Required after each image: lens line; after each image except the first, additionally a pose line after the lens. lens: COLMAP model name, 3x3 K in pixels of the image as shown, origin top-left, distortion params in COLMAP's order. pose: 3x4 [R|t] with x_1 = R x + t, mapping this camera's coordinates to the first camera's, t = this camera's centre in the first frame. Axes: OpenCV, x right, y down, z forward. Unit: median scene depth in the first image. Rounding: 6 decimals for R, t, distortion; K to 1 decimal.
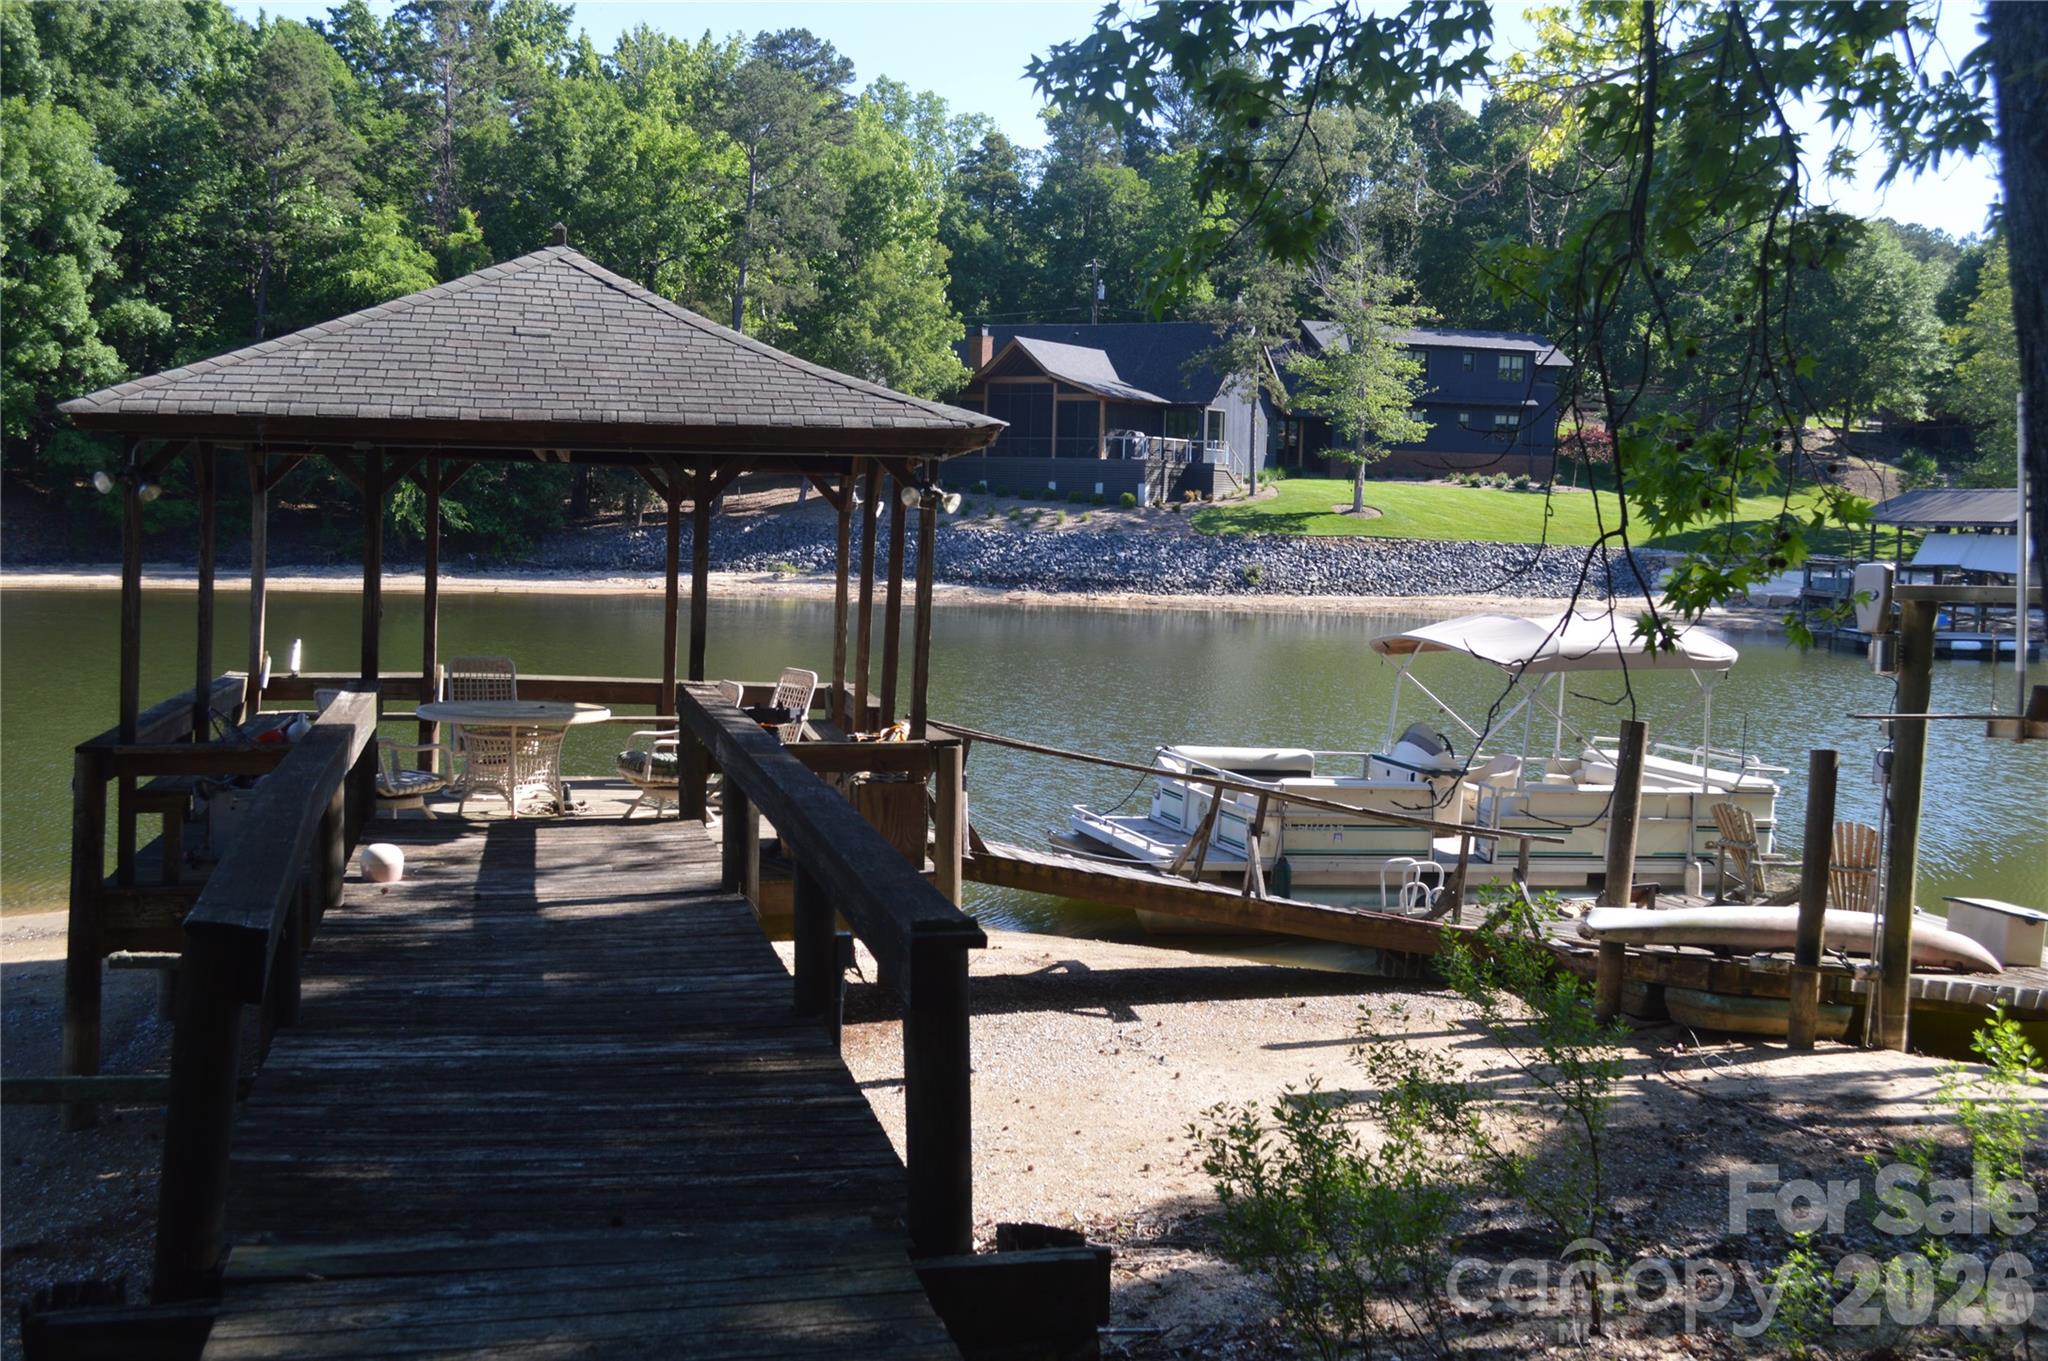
lens RADIAL K [[2149.6, 0, 1015.4], [0, 2149.6, 677.9], [0, 0, 1]] dist [-0.031299, 0.000000]
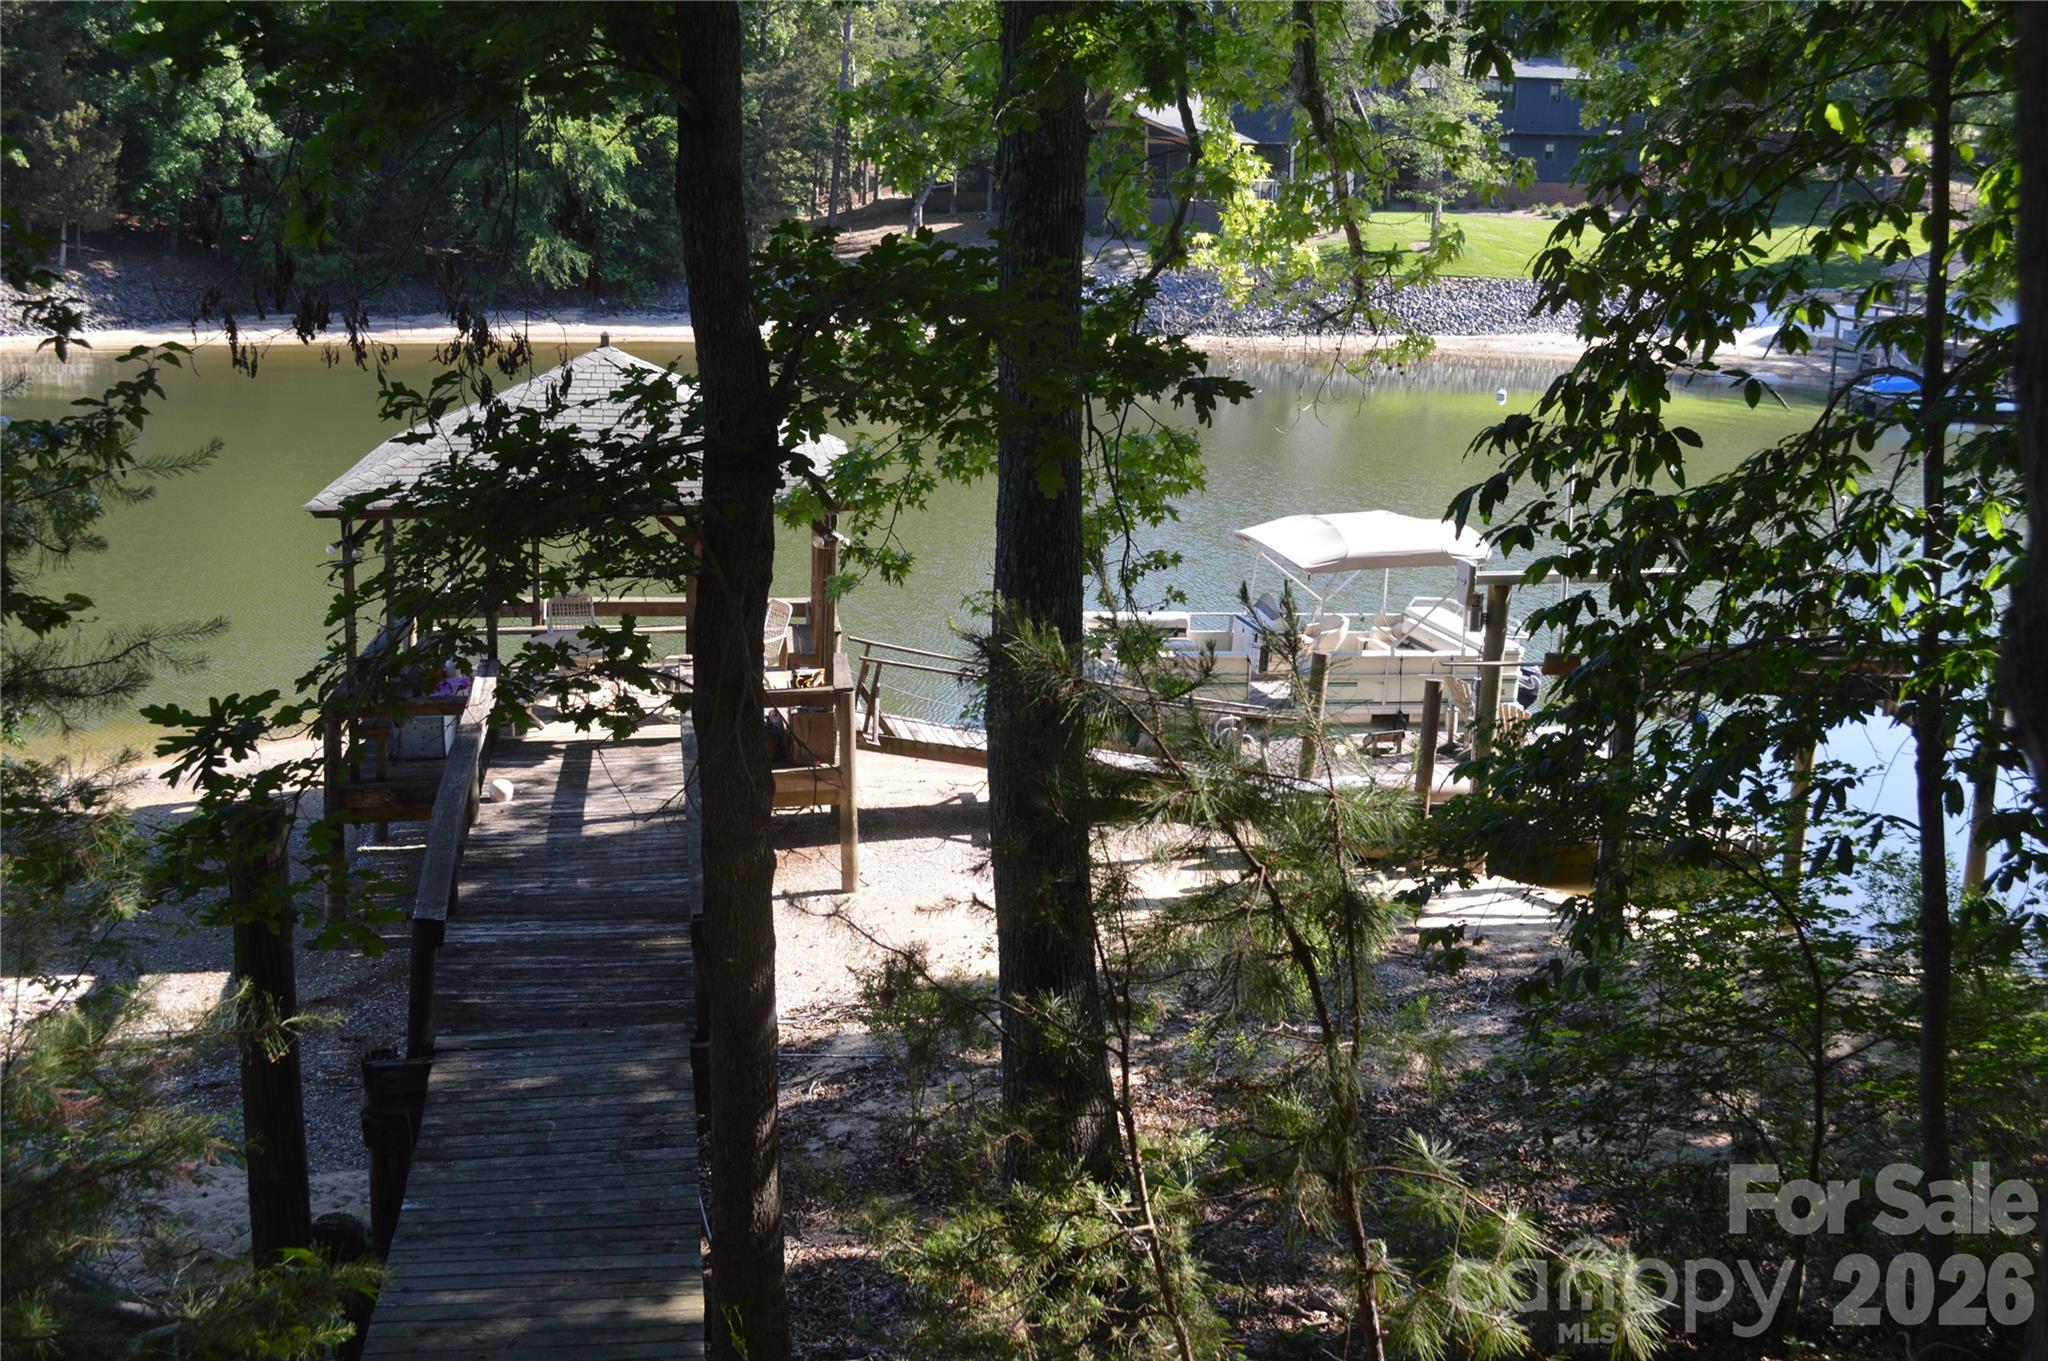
lens RADIAL K [[2149.6, 0, 1031.8], [0, 2149.6, 682.0], [0, 0, 1]] dist [-0.031299, 0.000000]
pose [[0.998163, 0.006087, -0.060275, 0.220006], [0.003236, 0.988163, 0.153374, -0.238523], [0.060495, -0.153287, 0.986328, -0.627525]]
